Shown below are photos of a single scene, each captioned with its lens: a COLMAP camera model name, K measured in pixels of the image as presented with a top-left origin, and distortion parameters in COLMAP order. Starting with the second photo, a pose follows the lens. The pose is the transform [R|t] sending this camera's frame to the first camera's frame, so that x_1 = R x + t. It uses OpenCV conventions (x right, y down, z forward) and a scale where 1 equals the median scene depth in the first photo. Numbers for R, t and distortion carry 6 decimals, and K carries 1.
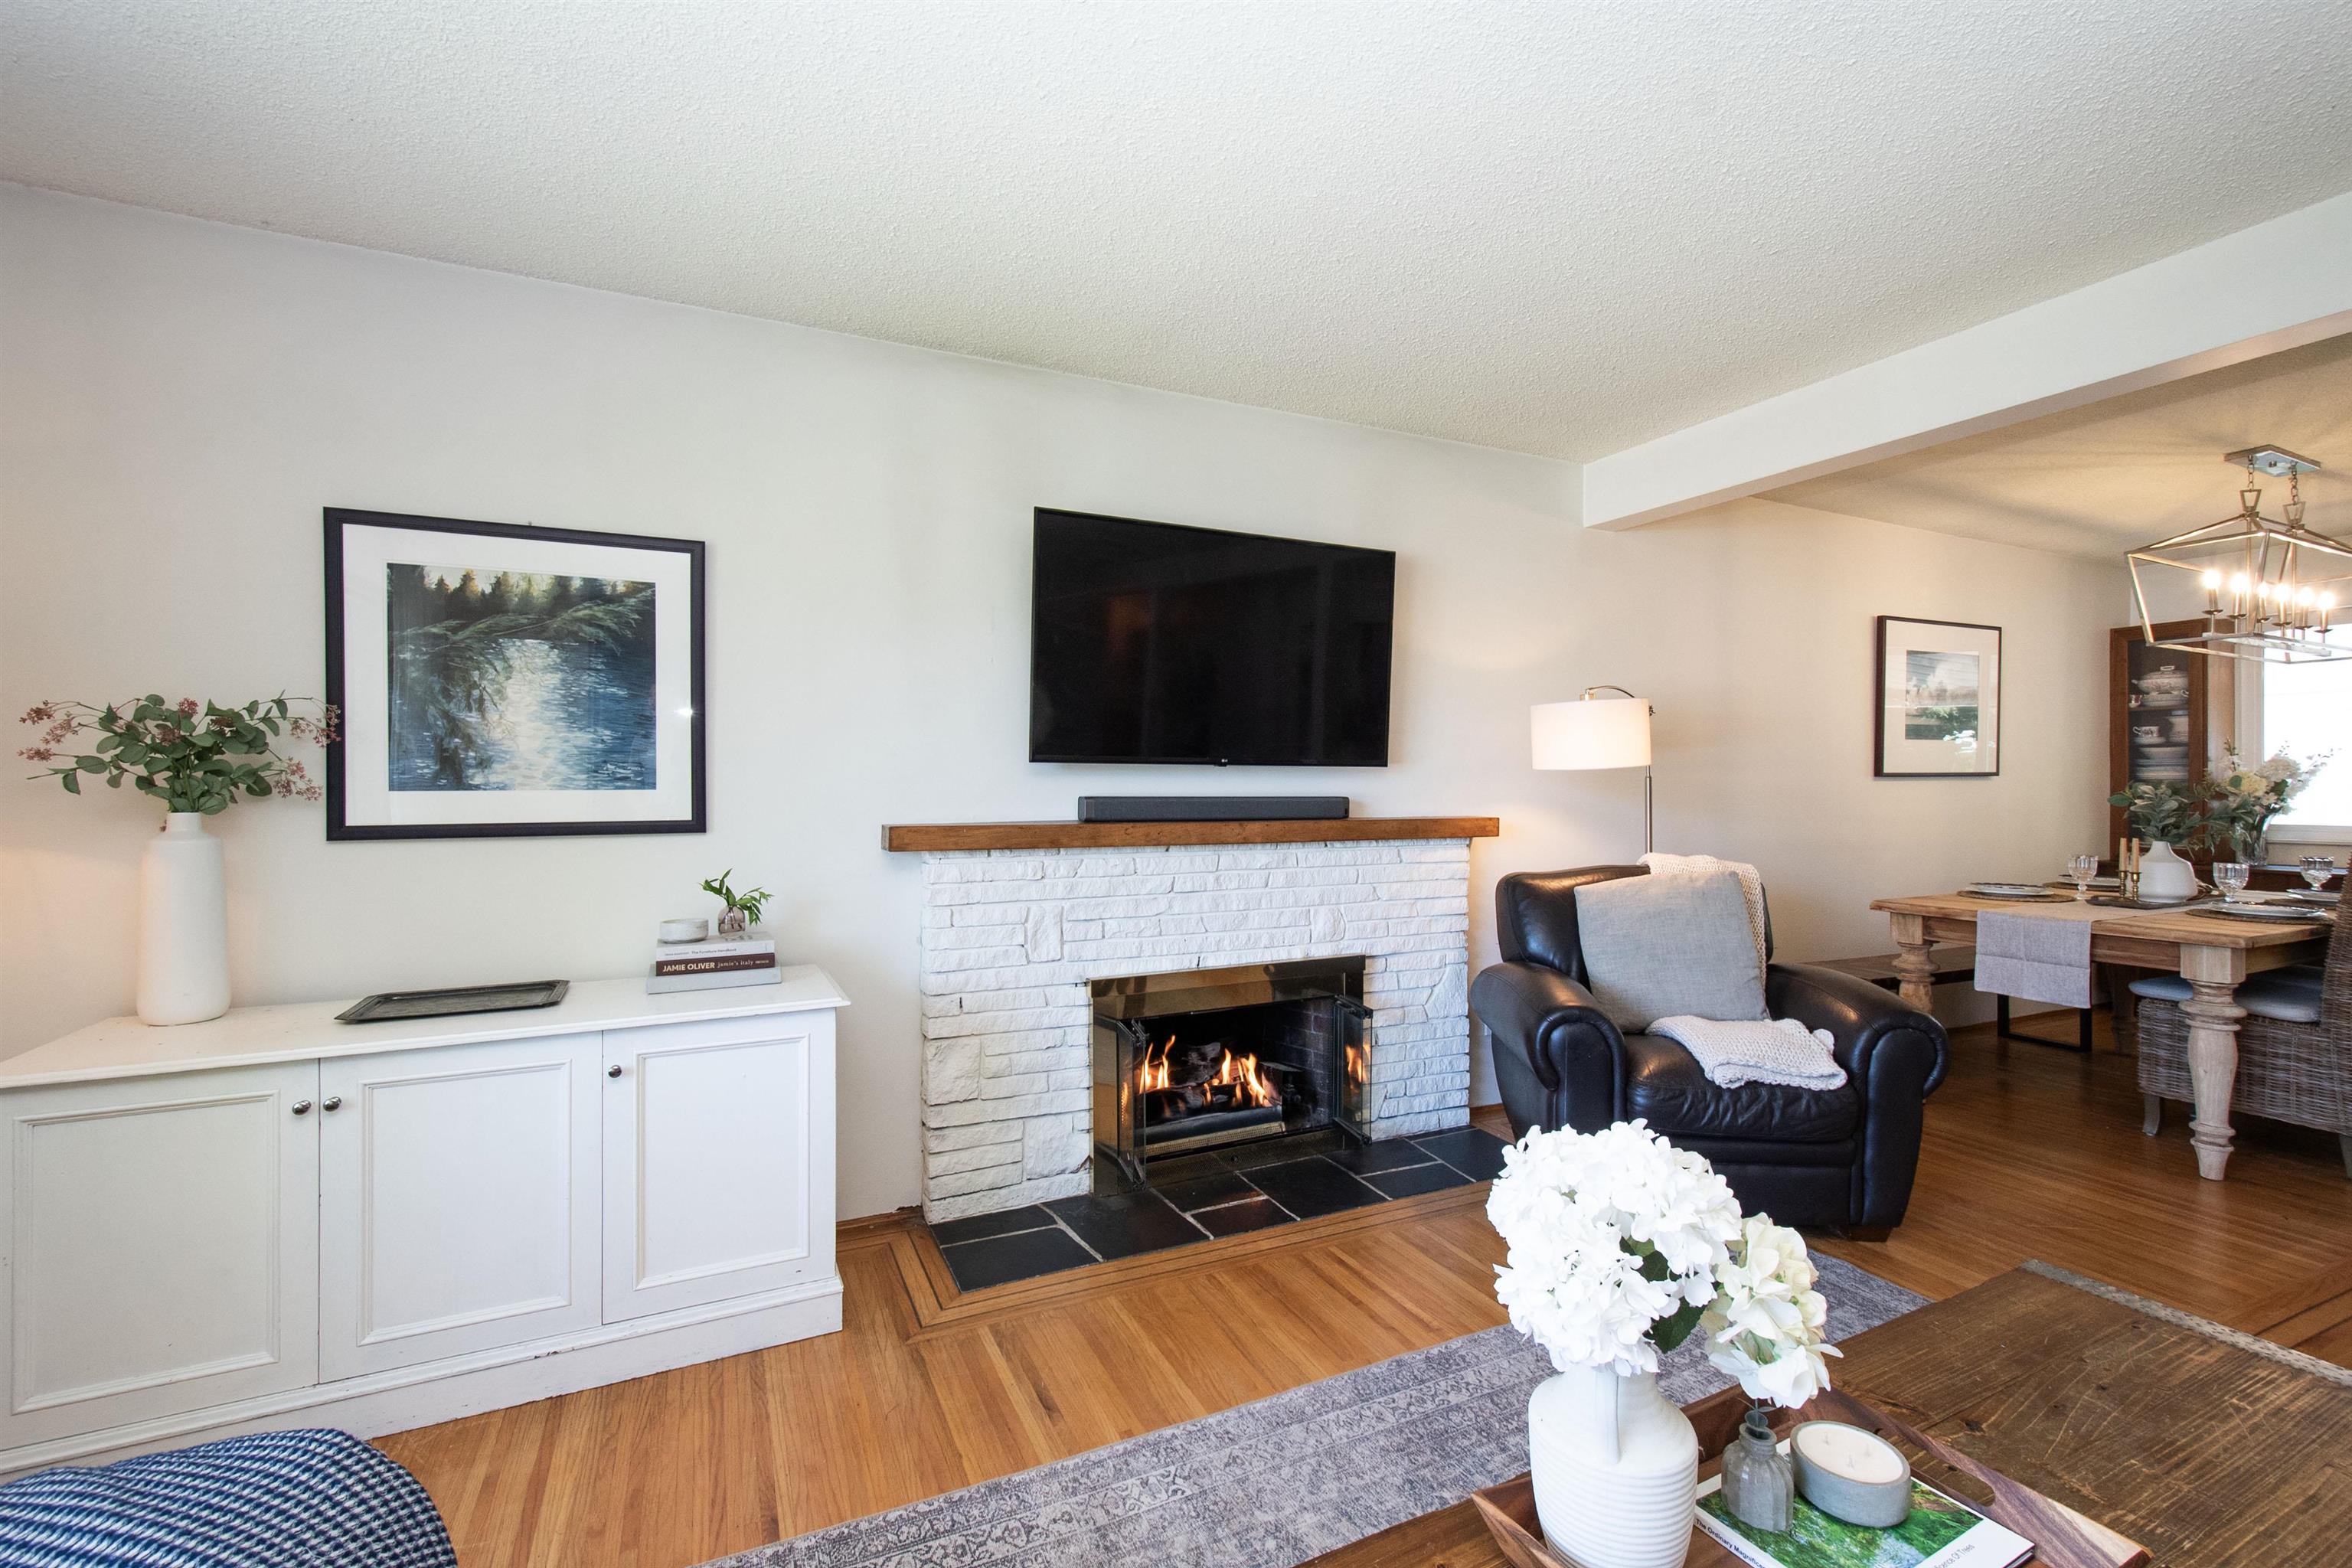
lens RADIAL K [[1019.8, 0, 1203.5], [0, 1019.8, 780.3], [0, 0, 1]] dist [0.006188, -0.000546]
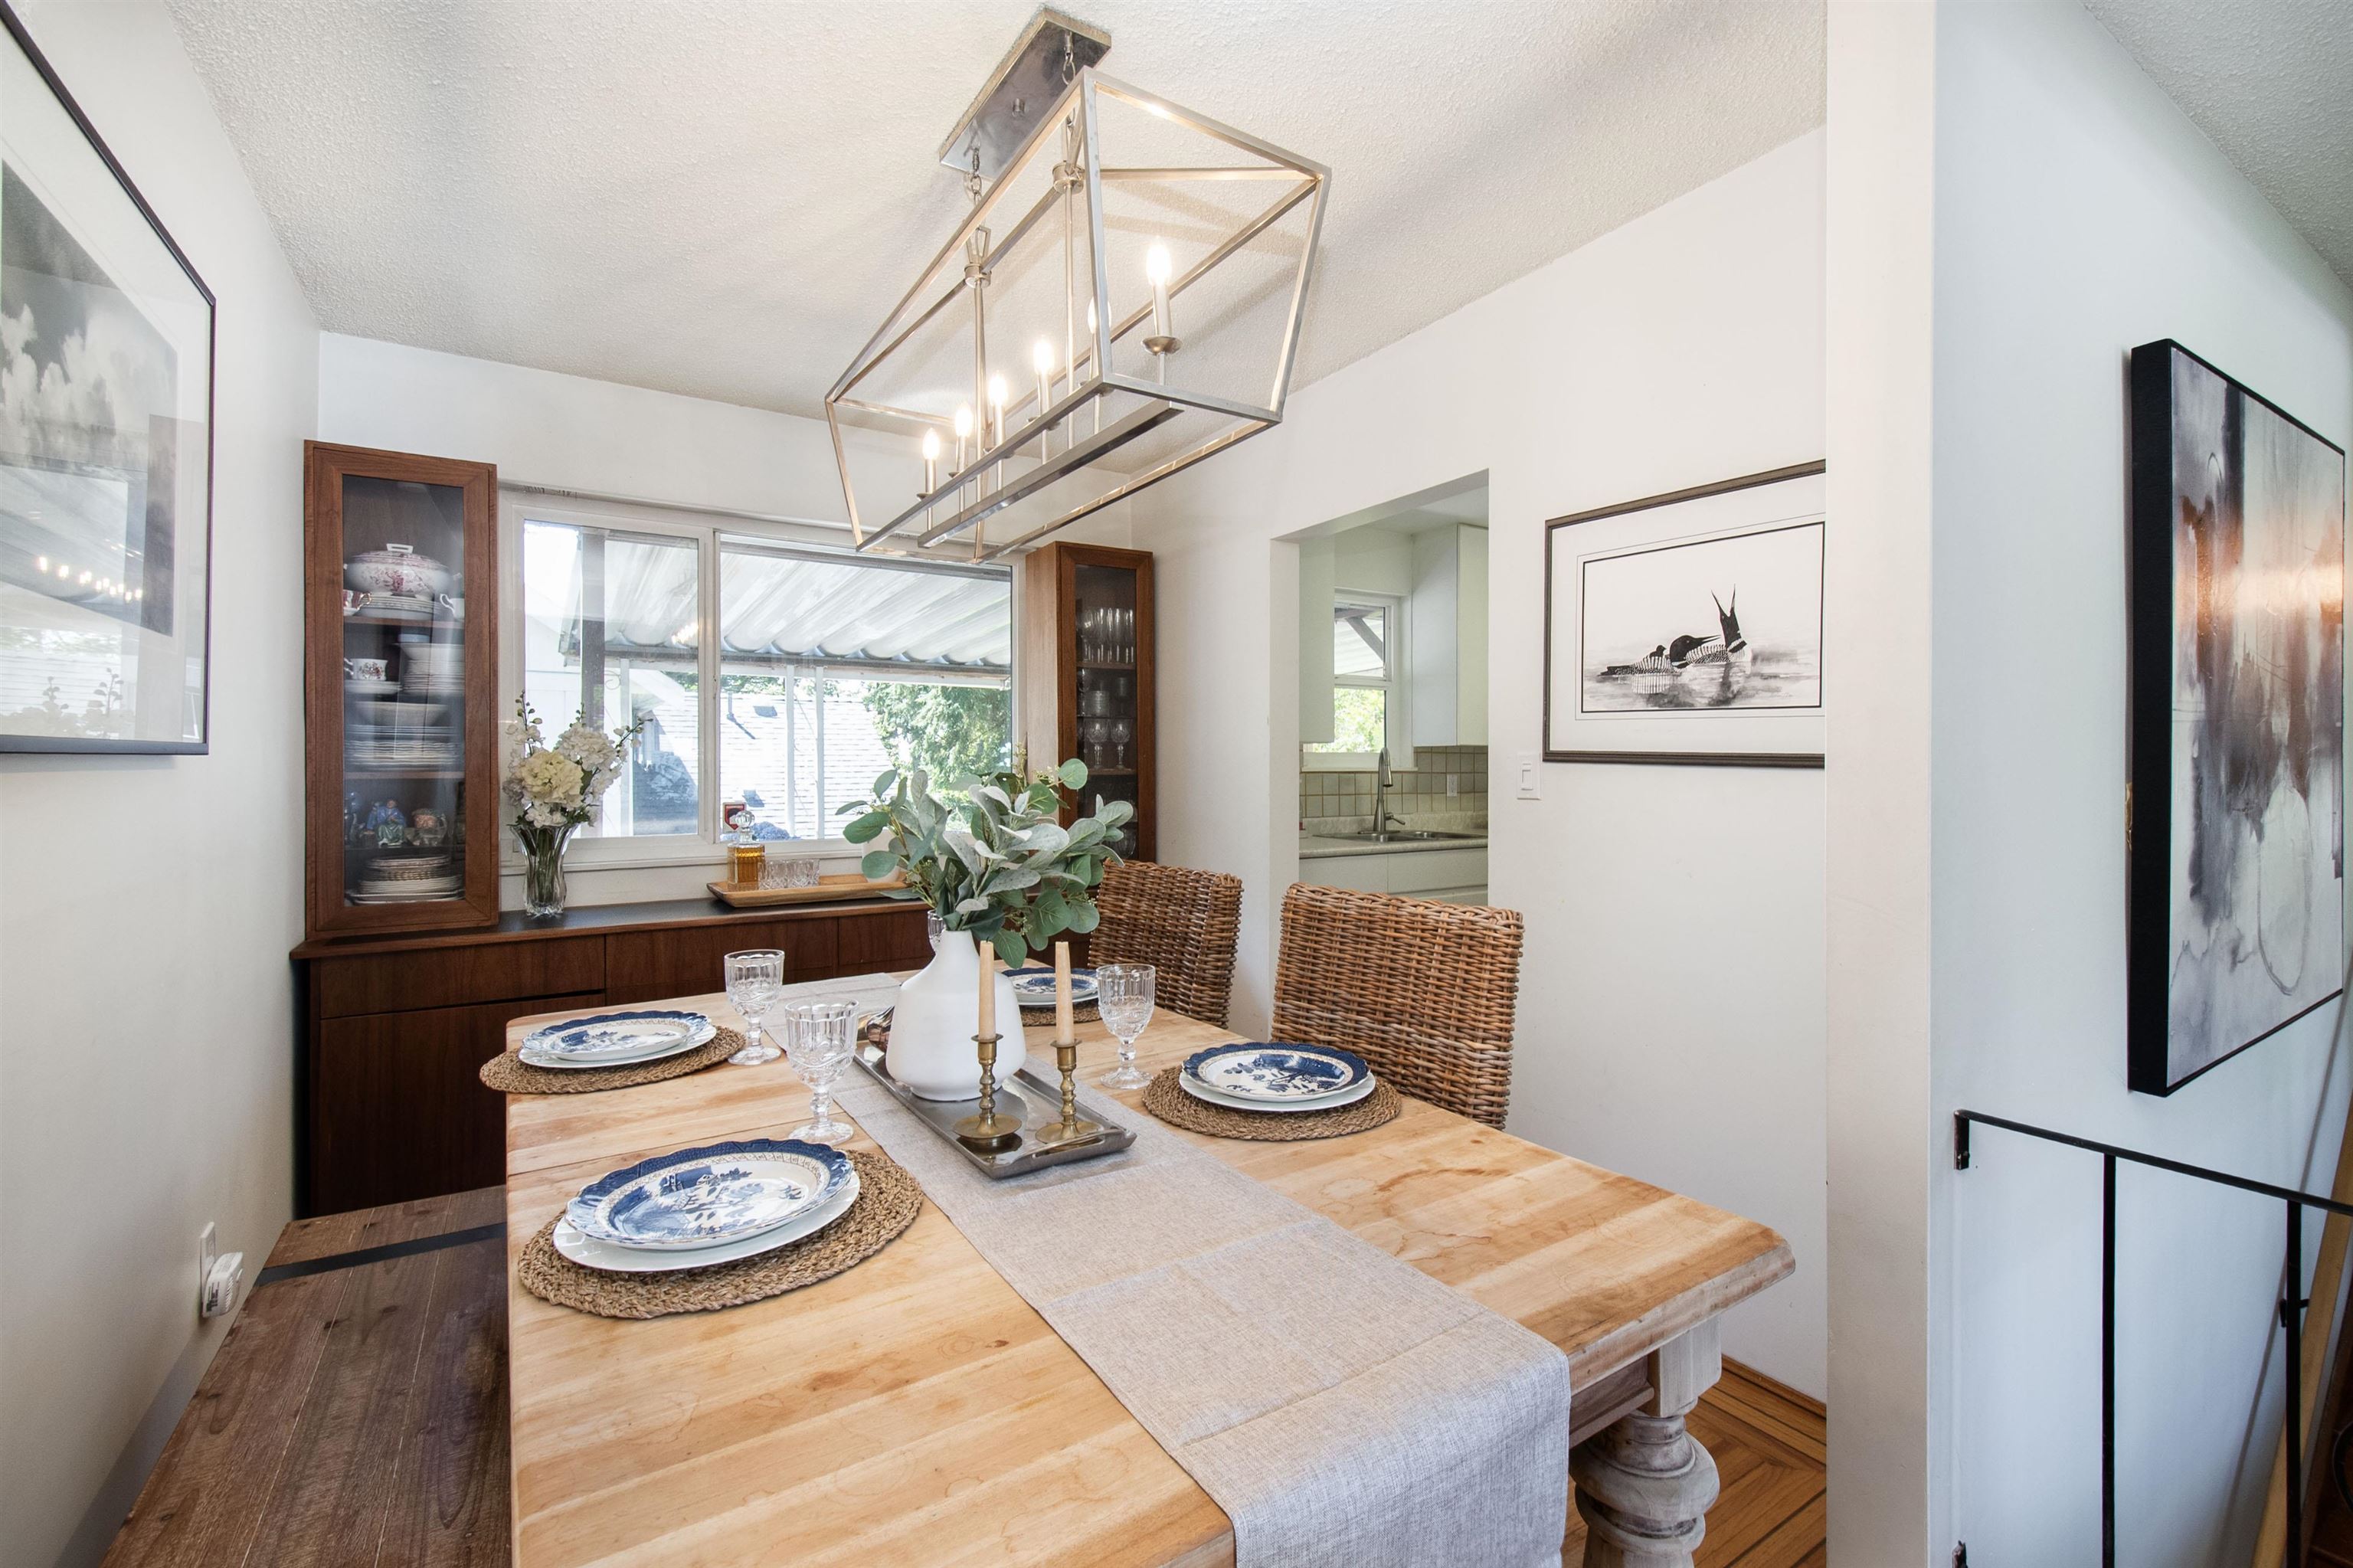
lens RADIAL K [[1020.8, 0, 1183.5], [0, 1020.8, 755.2], [0, 0, 1]] dist [0.018642, -0.010264]
pose [[-0.114680, 0.012356, 0.993326, 0.764316], [-0.000534, 0.999922, -0.012500, -0.000687], [-0.993402, -0.001964, -0.114664, 1.312150]]
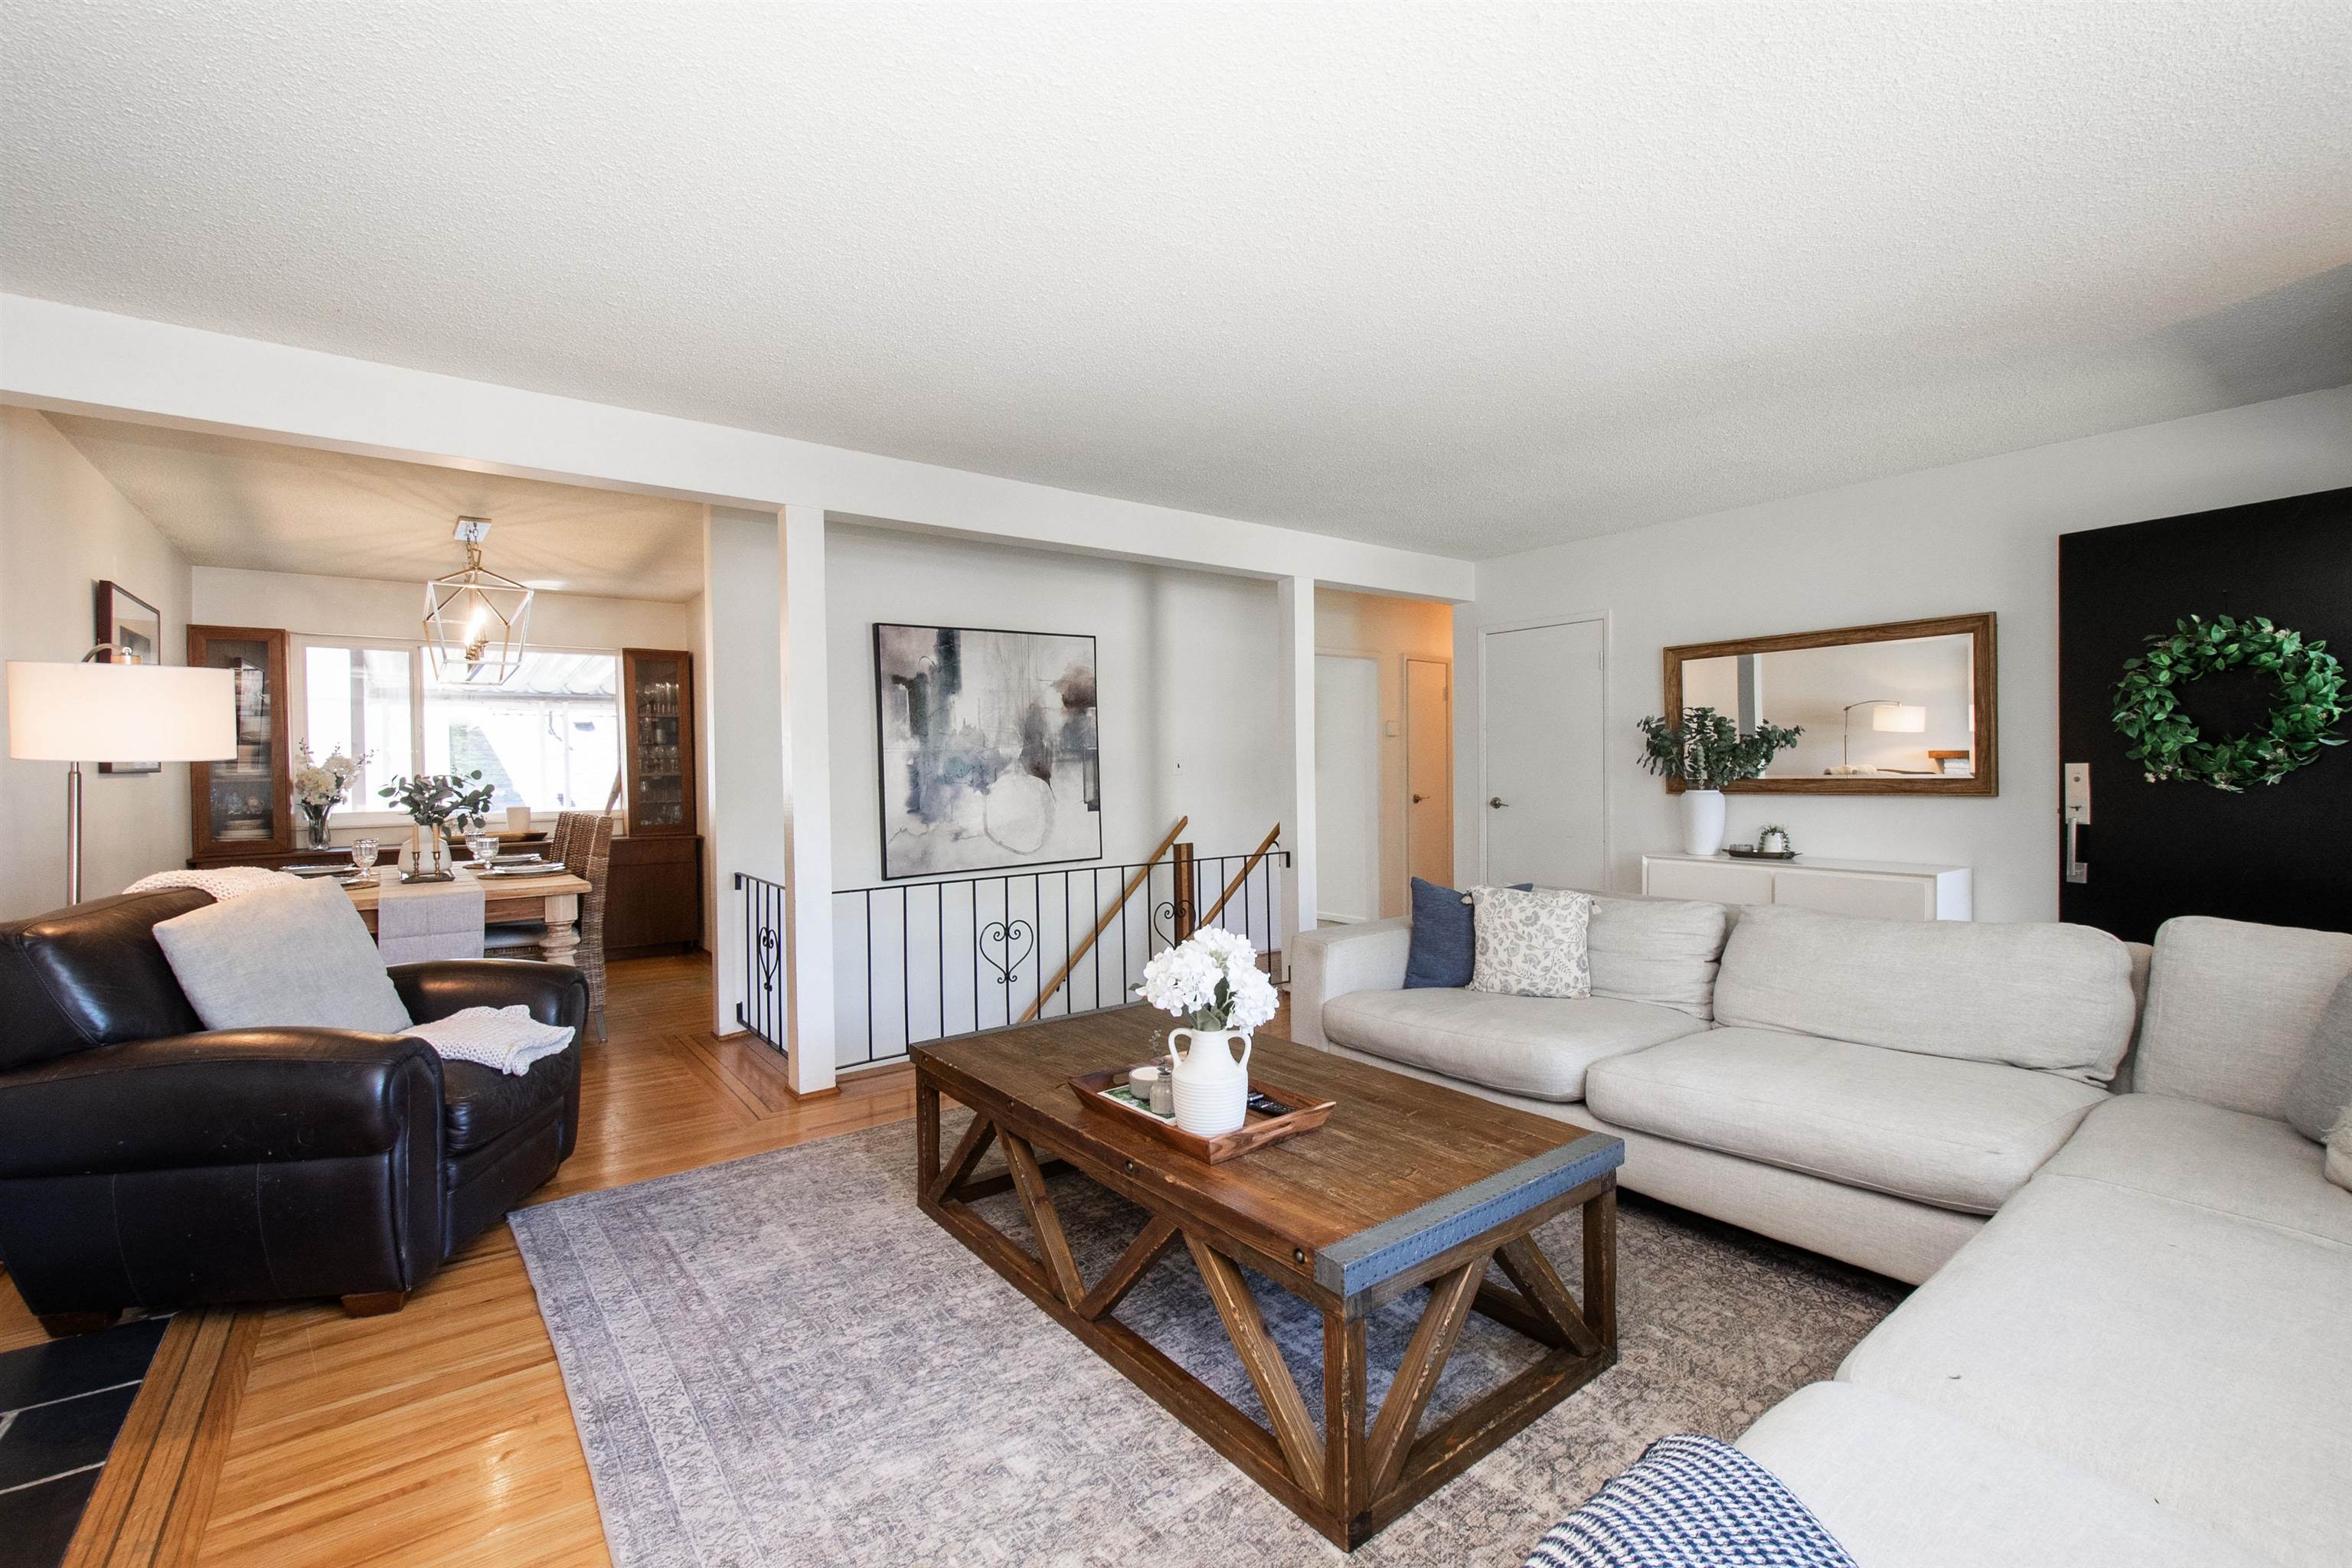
lens RADIAL K [[1021.1, 0, 1193.1], [0, 1021.1, 785.0], [0, 0, 1]] dist [0.001972, -0.000032]
pose [[-0.197613, -0.014753, 0.980169, -0.542646], [0.011658, 0.999781, 0.017399, 0.003068], [-0.980211, 0.014865, -0.197397, 0.483811]]
